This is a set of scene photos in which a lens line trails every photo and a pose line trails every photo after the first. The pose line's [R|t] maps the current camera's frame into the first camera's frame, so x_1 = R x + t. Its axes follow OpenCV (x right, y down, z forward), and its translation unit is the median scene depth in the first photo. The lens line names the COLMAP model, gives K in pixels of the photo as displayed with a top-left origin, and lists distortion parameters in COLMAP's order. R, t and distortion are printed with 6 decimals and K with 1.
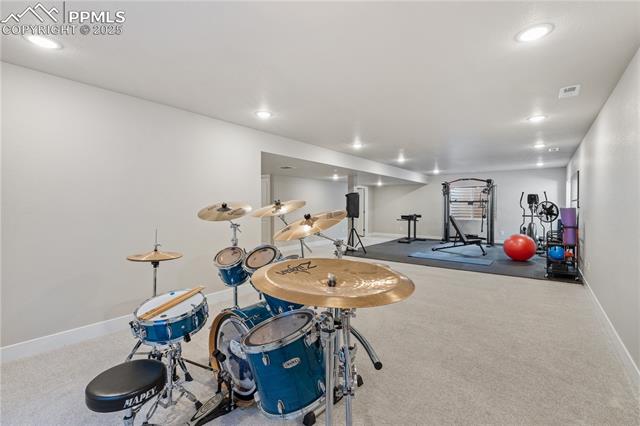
lens RADIAL K [[288.8, 0, 319.8], [0, 288.8, 211.0], [0, 0, 1]] dist [0.008322, 0.000128]
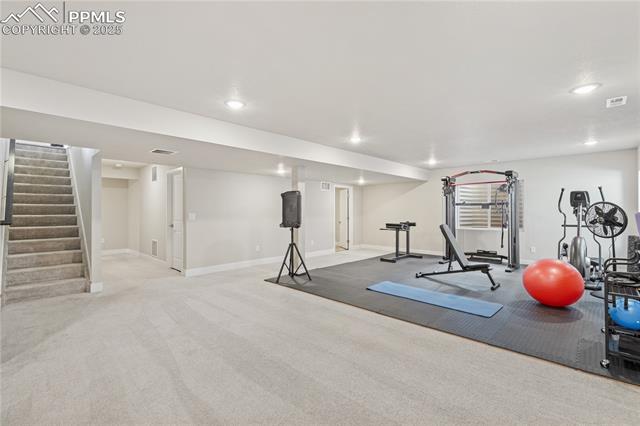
lens RADIAL K [[288.8, 0, 319.8], [0, 288.8, 210.3], [0, 0, 1]] dist [0.008322, 0.000128]
pose [[0.993683, -0.002372, -0.112196, 0.219921], [0.000237, 0.999819, -0.019044, -0.004212], [0.112221, 0.018897, 0.993504, 0.278633]]
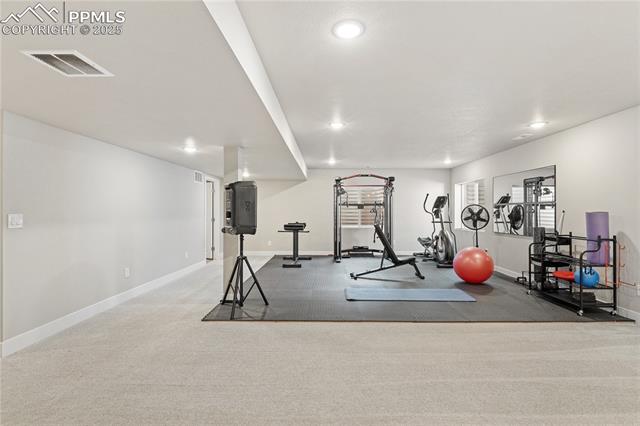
lens RADIAL K [[301.6, 0, 322.0], [0, 301.6, 212.3], [0, 0, 1]] dist [-0.000293, 0.000087]
pose [[0.798799, -0.002140, 0.601594, -0.066938], [0.009813, 0.999907, -0.009474, -0.005584], [-0.601517, 0.013471, 0.798746, 0.450762]]
